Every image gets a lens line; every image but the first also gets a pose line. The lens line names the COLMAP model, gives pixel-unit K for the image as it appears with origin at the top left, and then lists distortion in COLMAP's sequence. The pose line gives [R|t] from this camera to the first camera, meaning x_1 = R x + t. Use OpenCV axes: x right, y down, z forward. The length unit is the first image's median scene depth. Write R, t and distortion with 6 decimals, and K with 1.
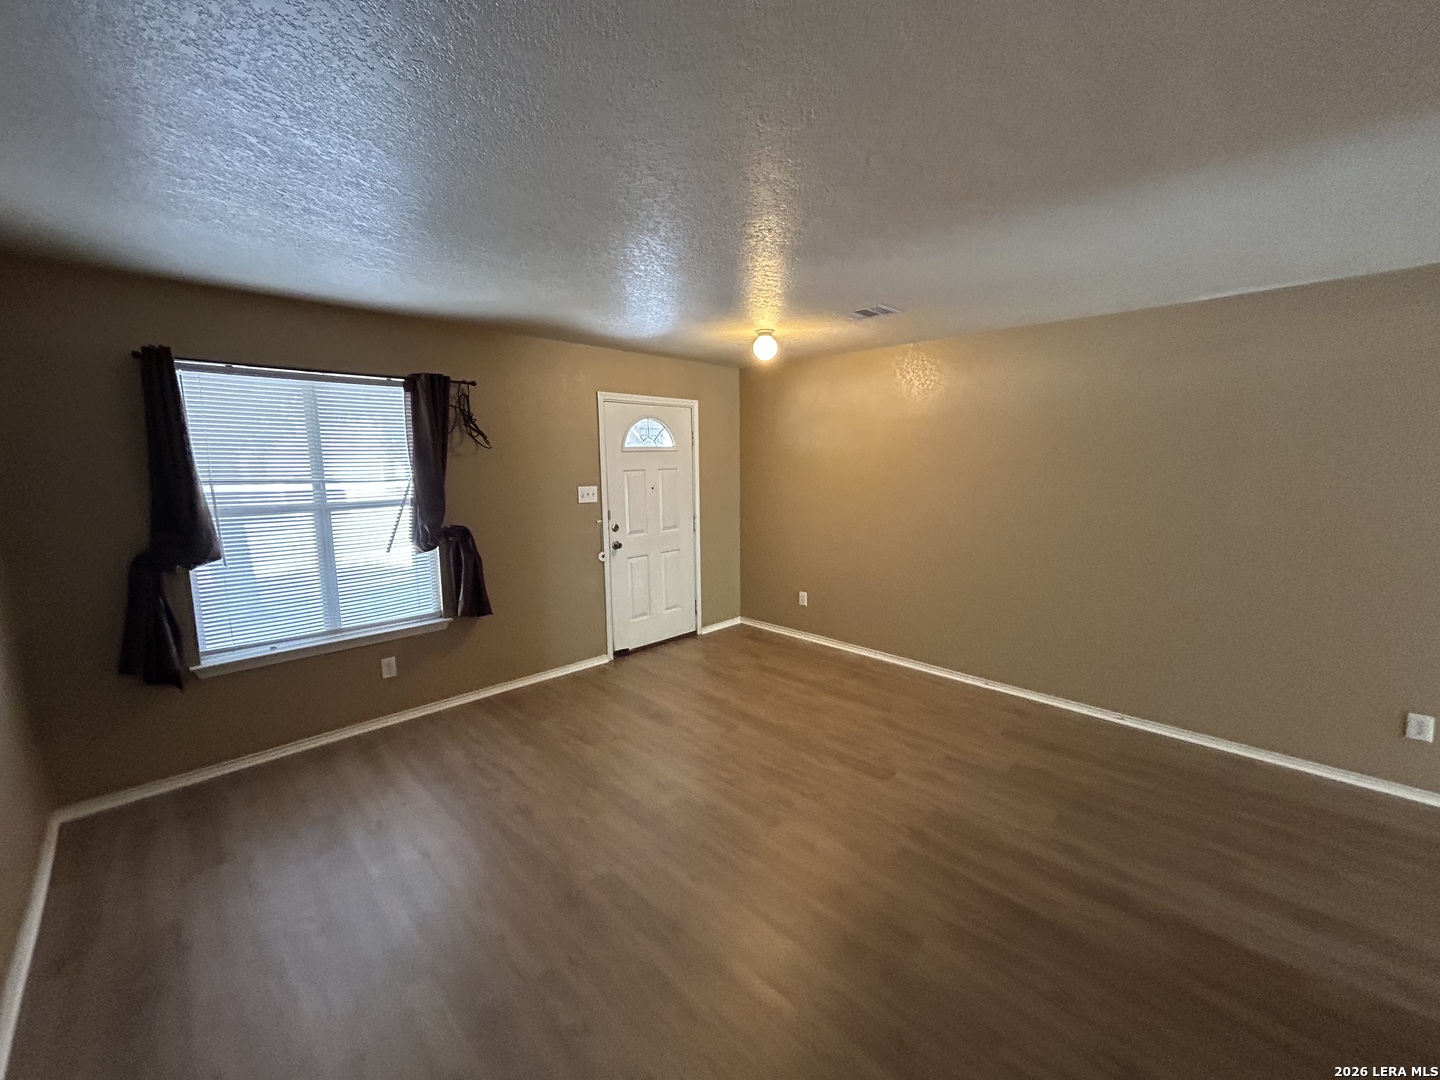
lens RADIAL K [[587.9, 0, 713.1], [0, 587.9, 536.7], [0, 0, 1]] dist [-0.000263, 0.000503]
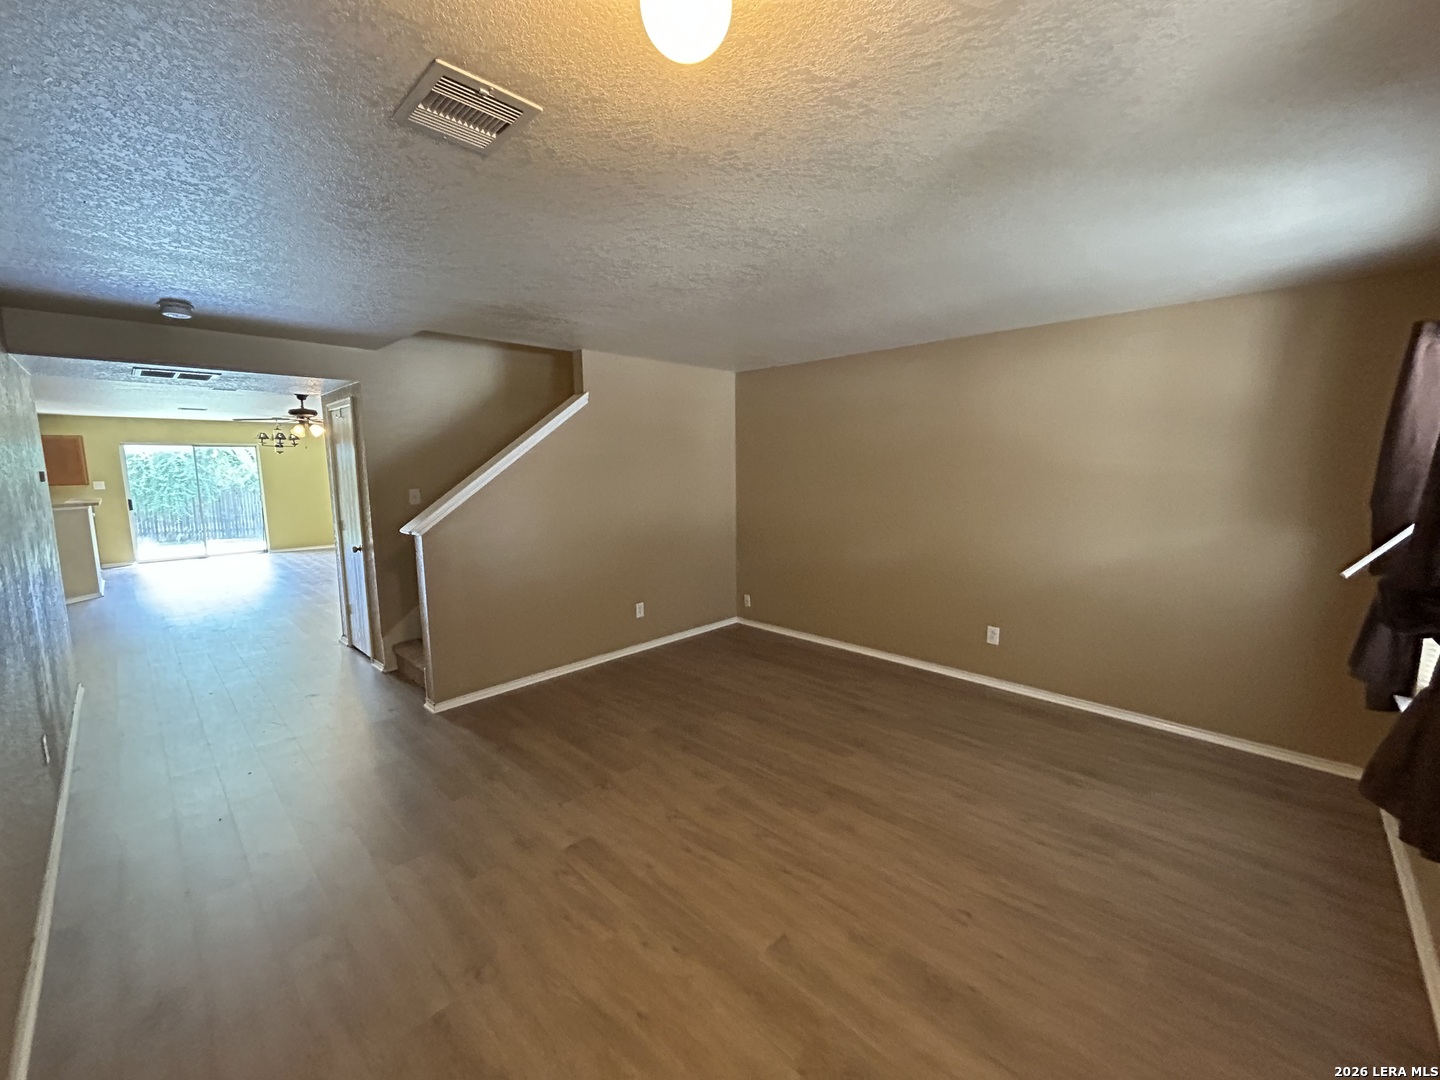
lens RADIAL K [[583.5, 0, 720.0], [0, 583.5, 540.0], [0, 0, 1]] dist [0.001202, 0.000490]
pose [[-0.999801, 0.007904, -0.018329, 0.114173], [0.002815, 0.964922, 0.262523, -0.221519], [0.019761, 0.262419, -0.964752, 1.734377]]
